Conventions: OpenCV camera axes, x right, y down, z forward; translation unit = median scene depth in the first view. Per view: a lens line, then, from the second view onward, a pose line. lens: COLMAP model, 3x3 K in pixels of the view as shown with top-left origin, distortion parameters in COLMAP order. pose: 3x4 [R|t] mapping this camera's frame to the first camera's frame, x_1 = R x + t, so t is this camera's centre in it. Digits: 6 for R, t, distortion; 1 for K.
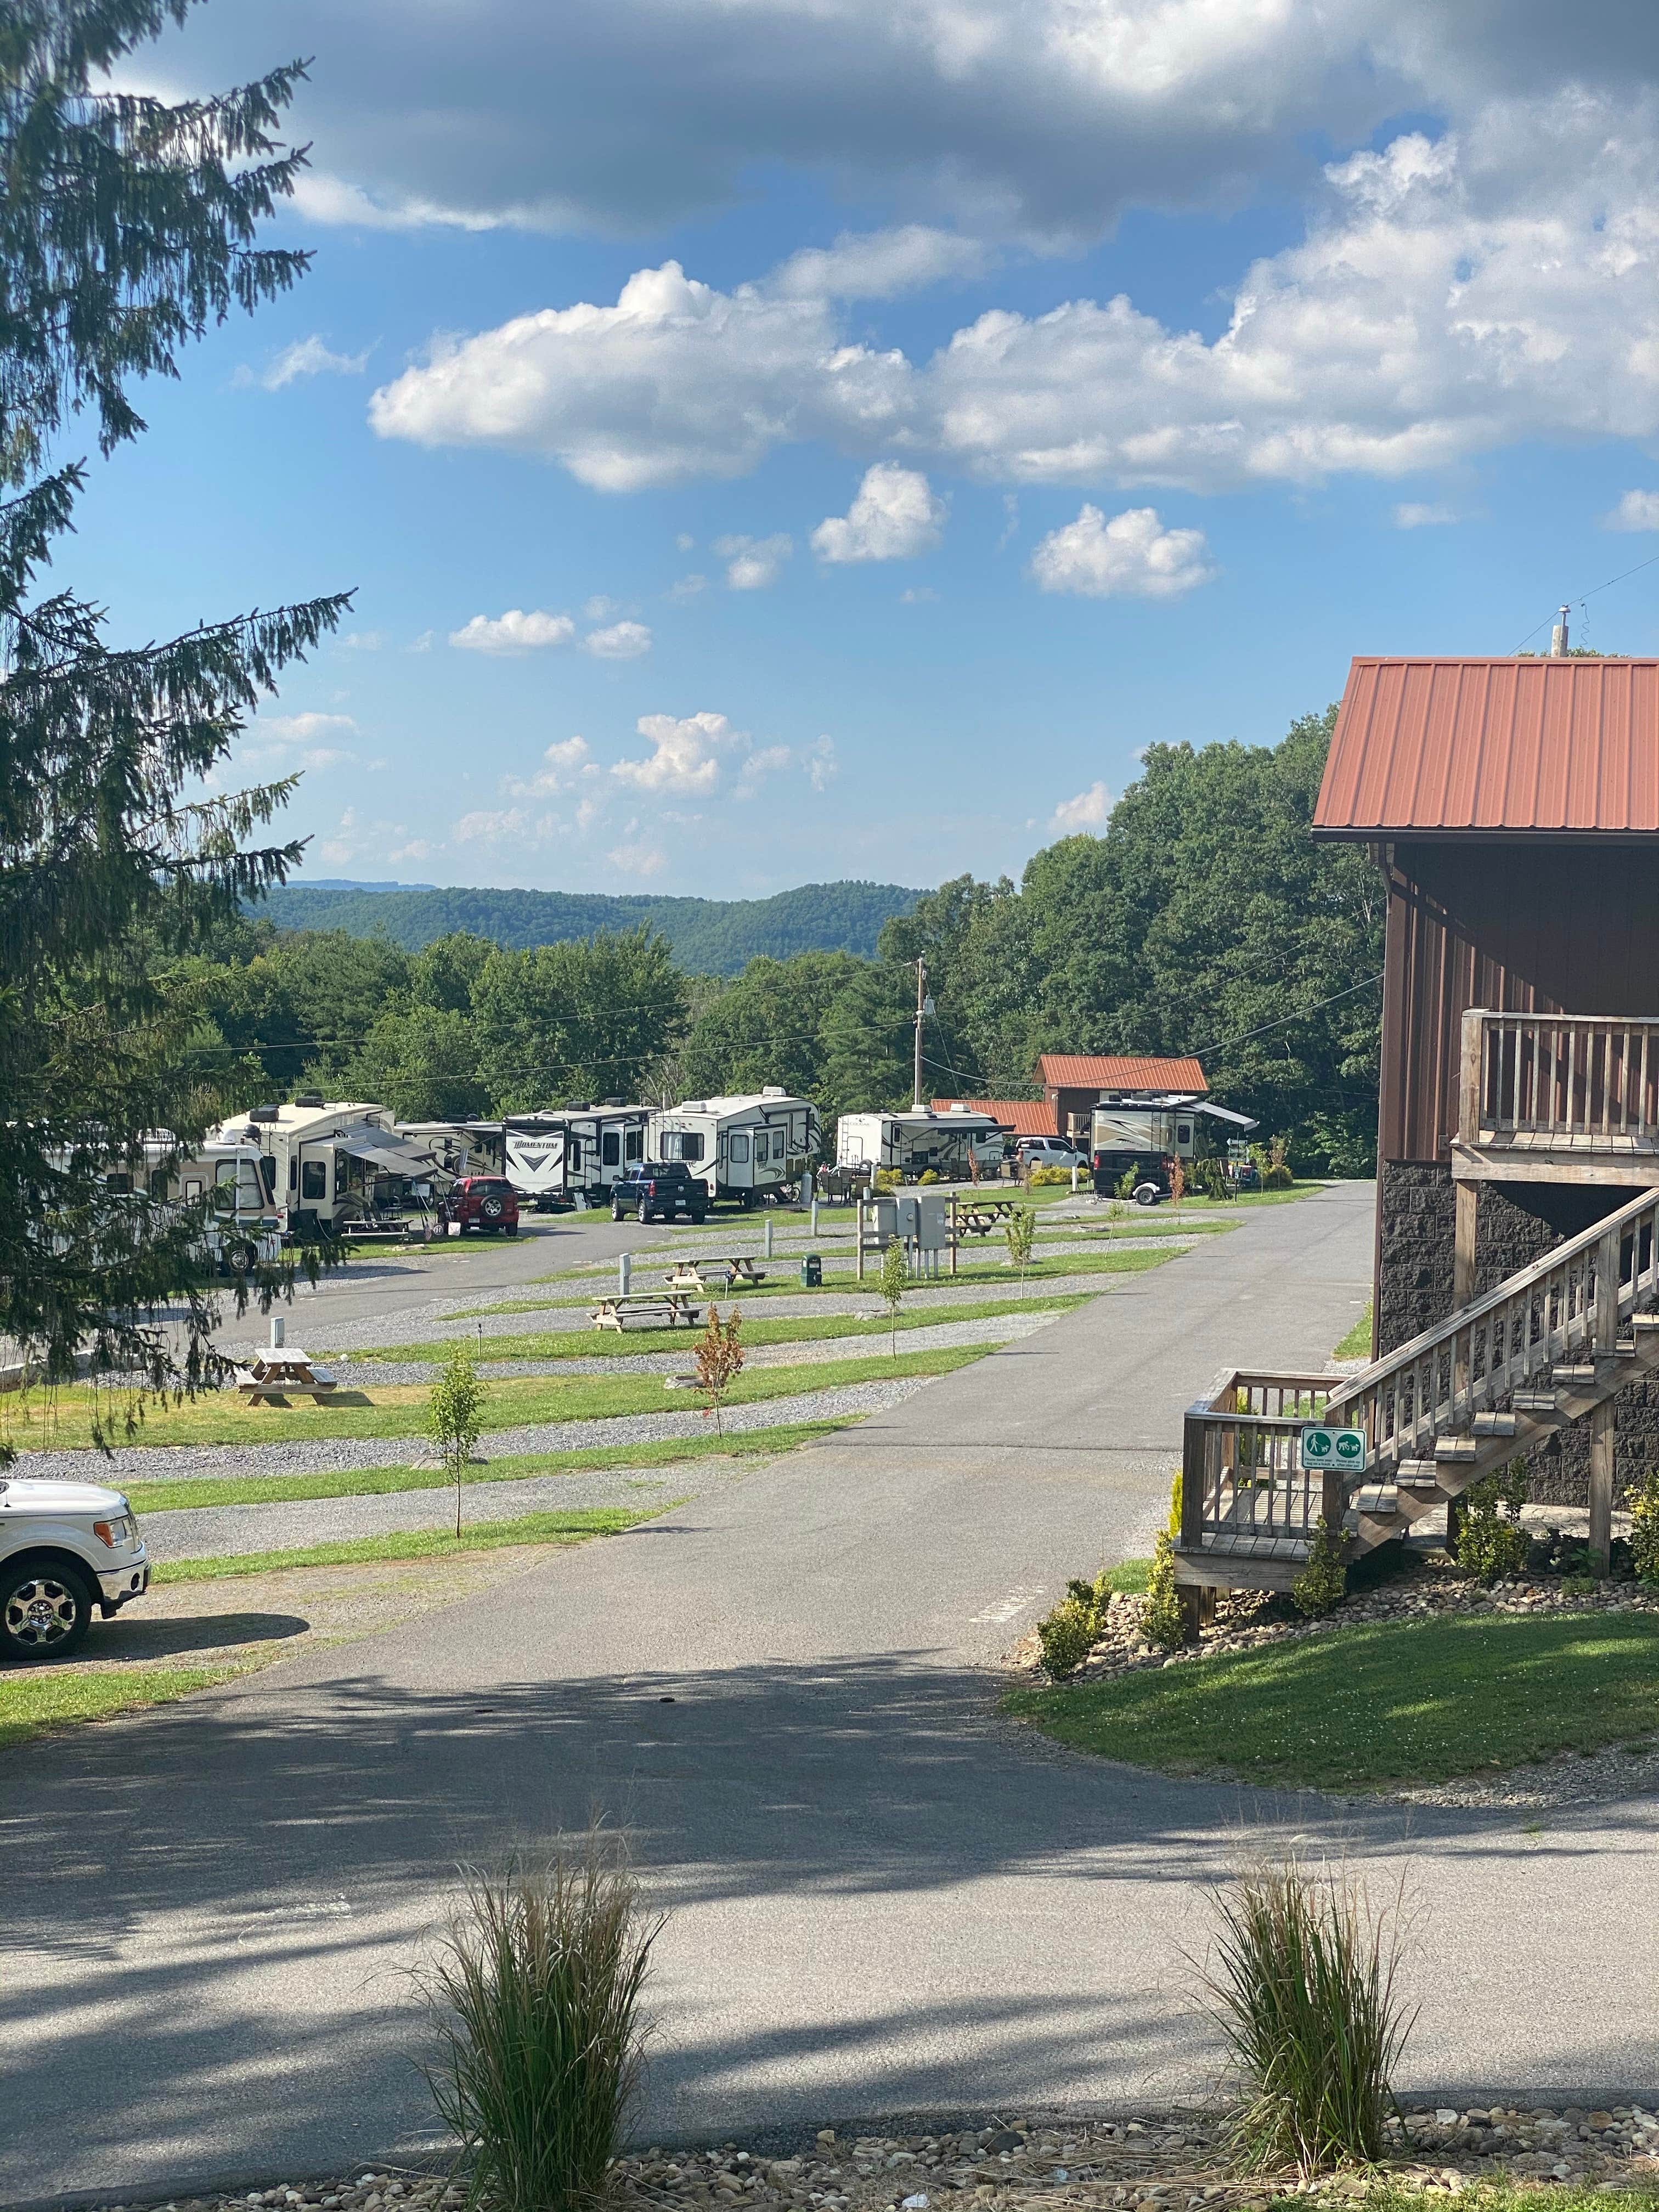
lens RADIAL K [[3341.5, 0, 829.5], [0, 3341.5, 1106.0], [0, 0, 1]] dist [-0.019238, -0.002443]
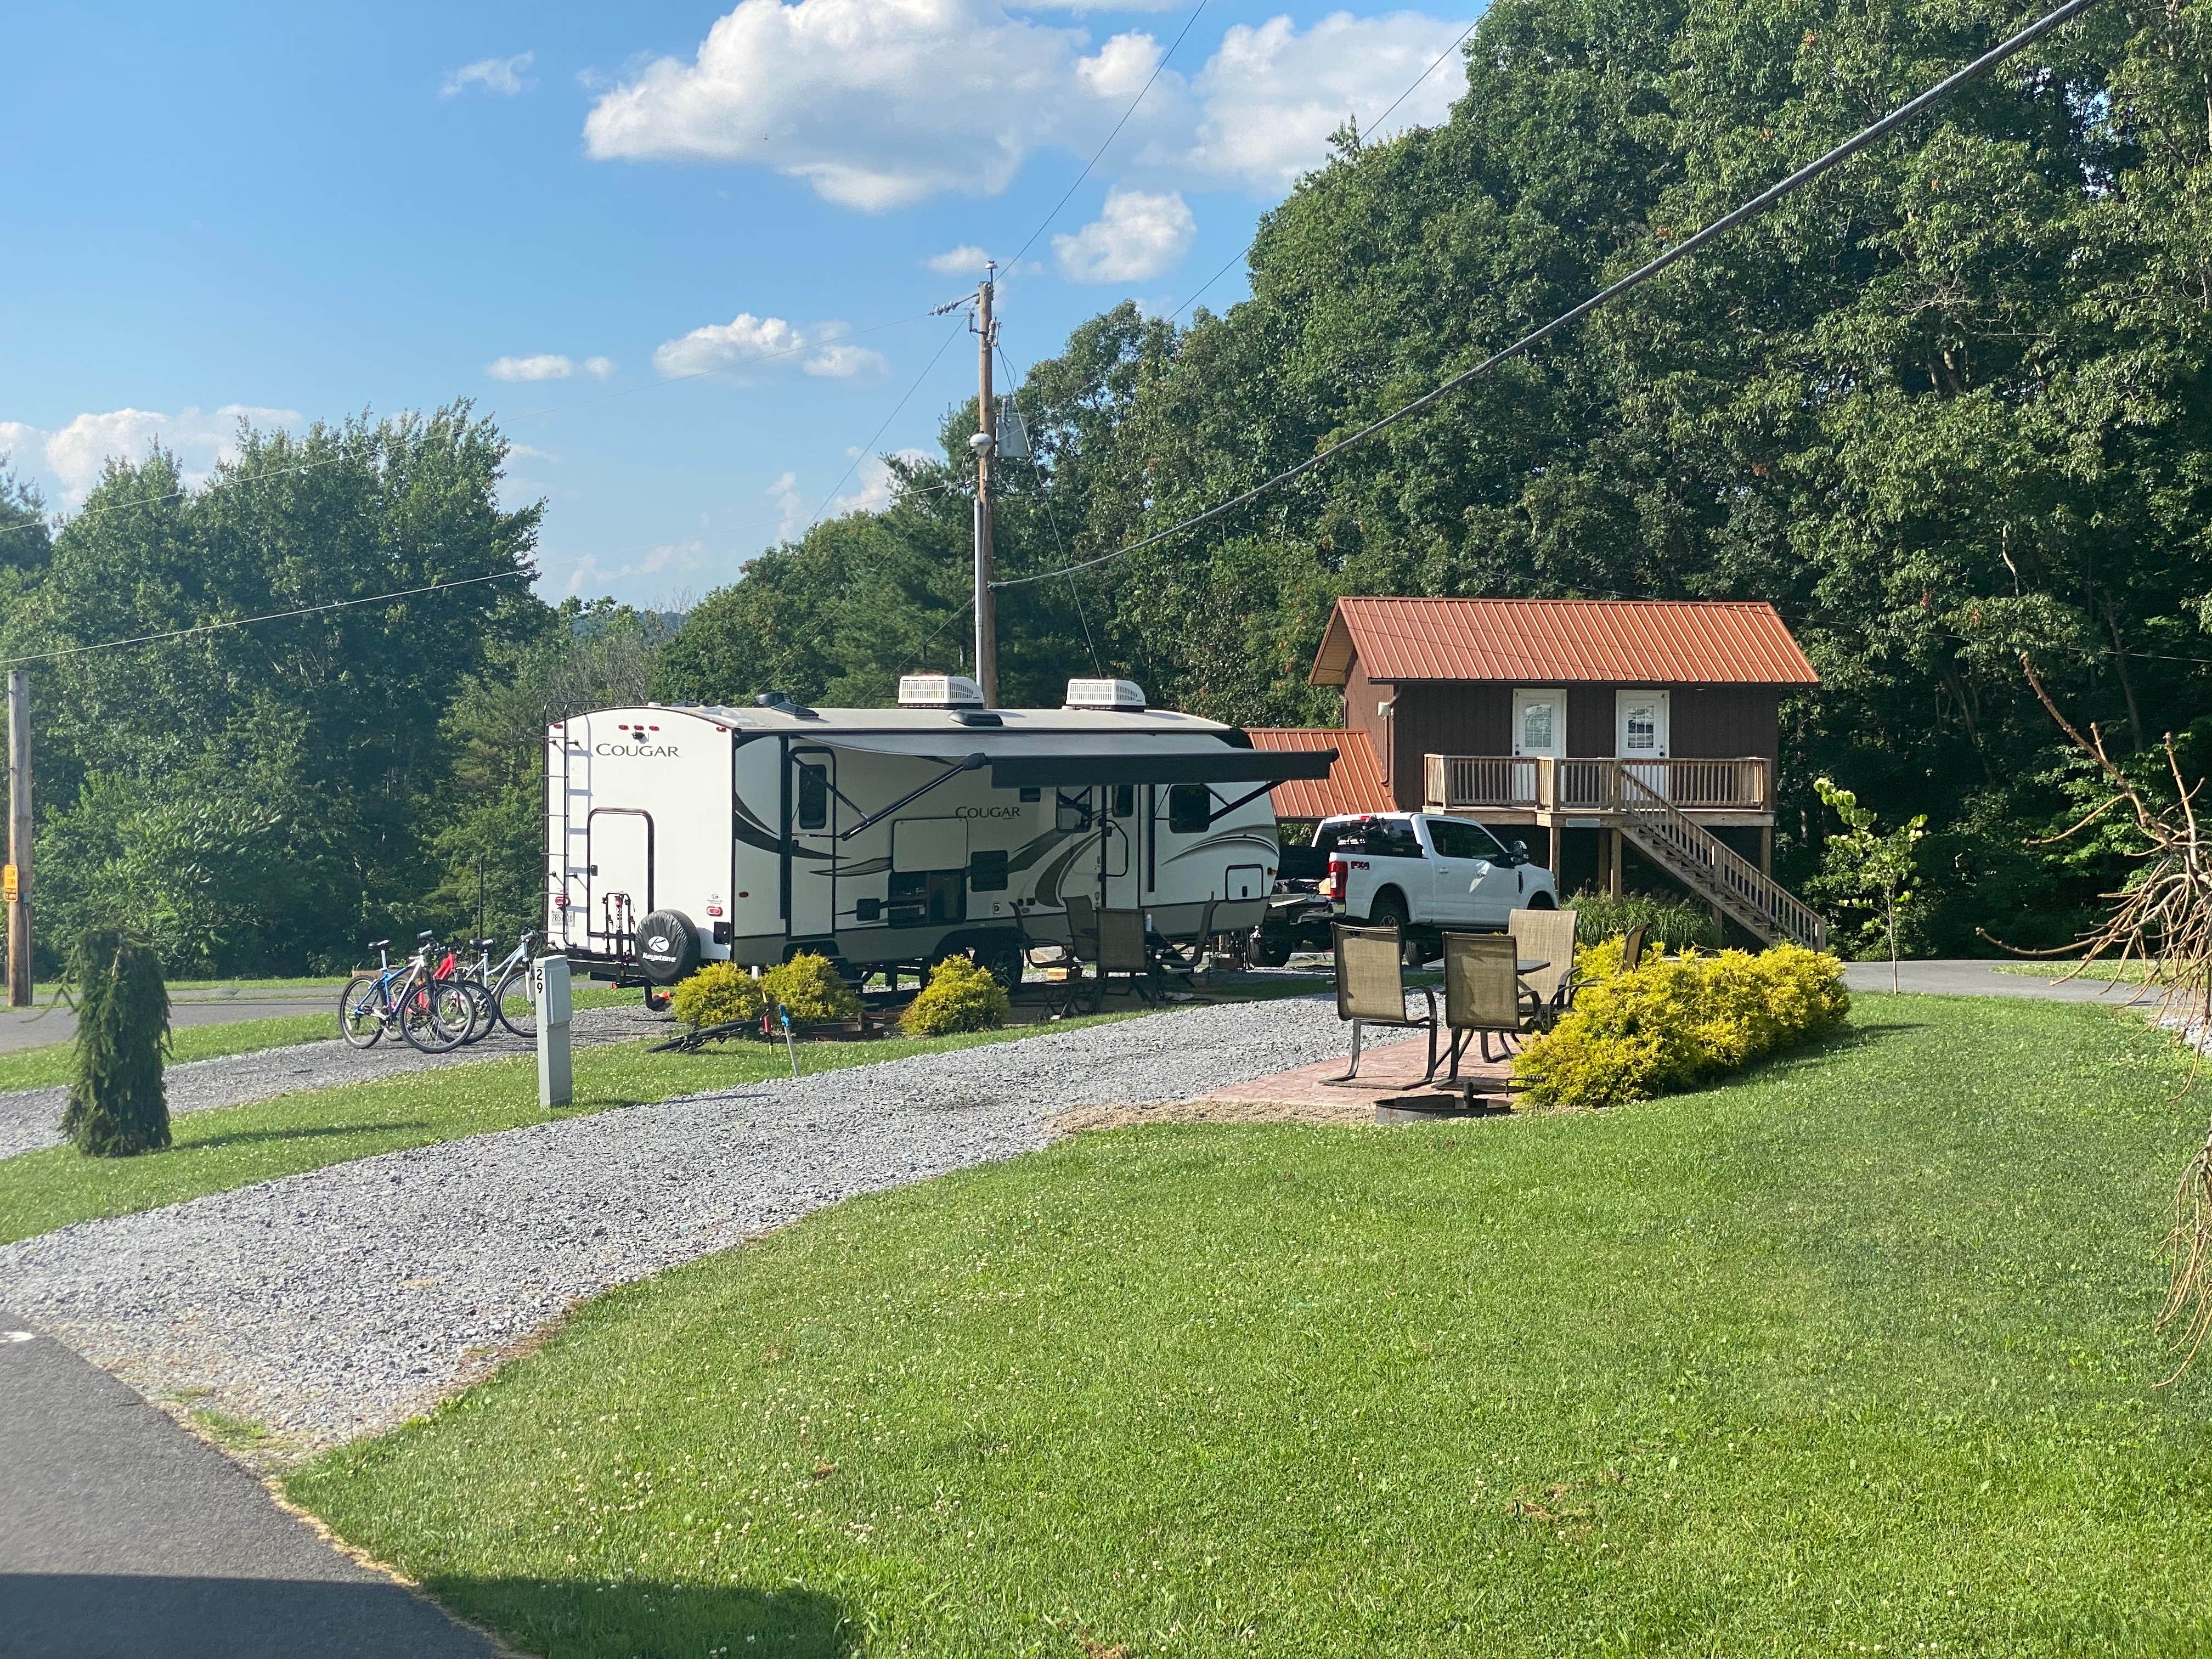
lens RADIAL K [[3341.5, 0, 1106.0], [0, 3341.5, 829.5], [0, 0, 1]] dist [-0.019238, -0.002443]
pose [[0.999301, -0.021707, 0.030435, 0.026723], [0.021722, 0.999764, -0.000149, 0.009148], [-0.030425, 0.000810, 0.999537, 0.636040]]
